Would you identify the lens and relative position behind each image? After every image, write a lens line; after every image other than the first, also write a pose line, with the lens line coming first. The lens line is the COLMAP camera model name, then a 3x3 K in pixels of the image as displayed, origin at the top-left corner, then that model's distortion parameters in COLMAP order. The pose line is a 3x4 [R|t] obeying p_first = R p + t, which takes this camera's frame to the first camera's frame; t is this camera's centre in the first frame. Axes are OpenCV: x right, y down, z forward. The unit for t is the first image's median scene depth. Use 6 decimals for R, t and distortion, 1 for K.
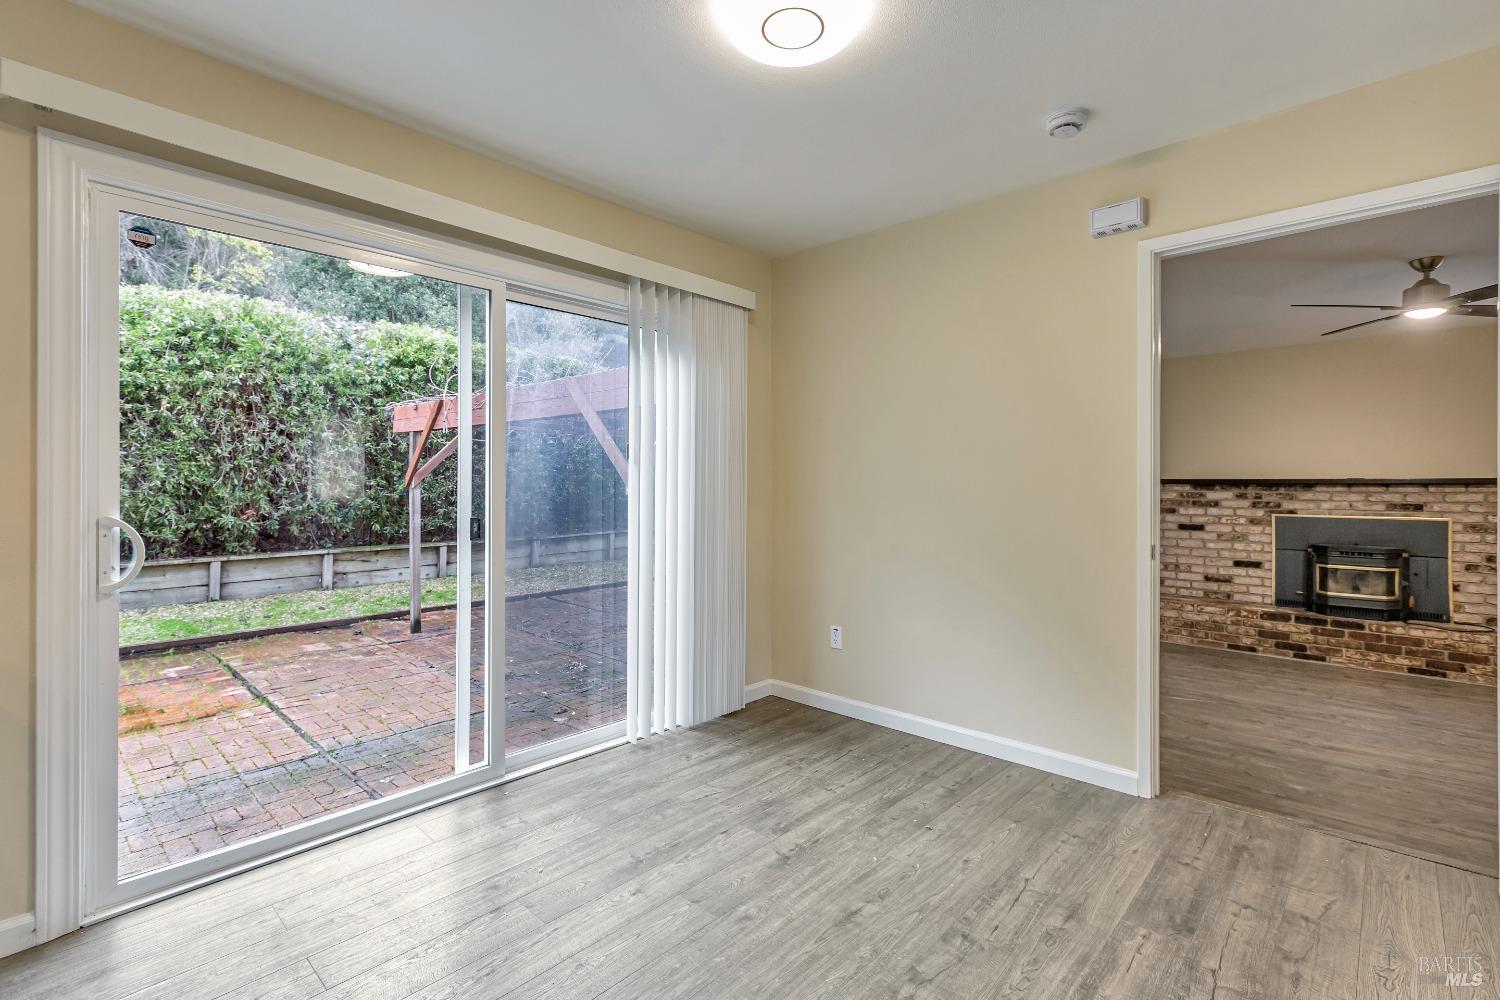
lens RADIAL K [[681.9, 0, 746.9], [0, 681.9, 490.8], [0, 0, 1]] dist [-0.002654, -0.000452]
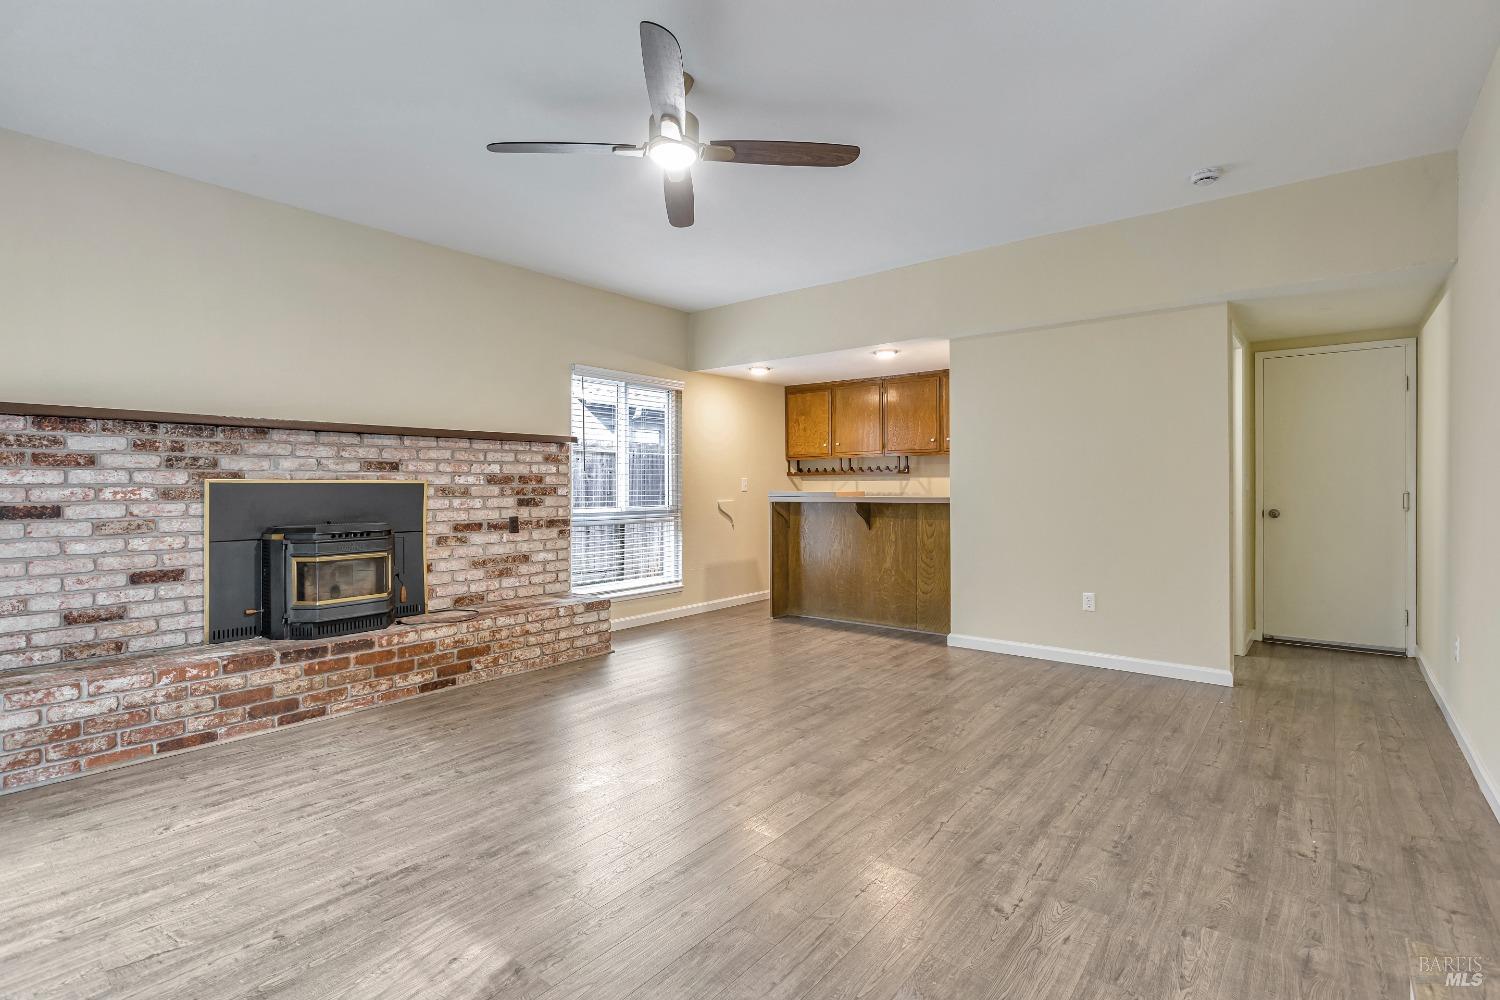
lens RADIAL K [[725.5, 0, 748.0], [0, 725.5, 478.9], [0, 0, 1]] dist [-0.000982, -0.000437]
pose [[-0.078957, 0.002258, 0.996875, 0.152935], [0.006665, 0.999976, -0.001737, 0.038240], [-0.996856, 0.006507, -0.078971, 0.613804]]
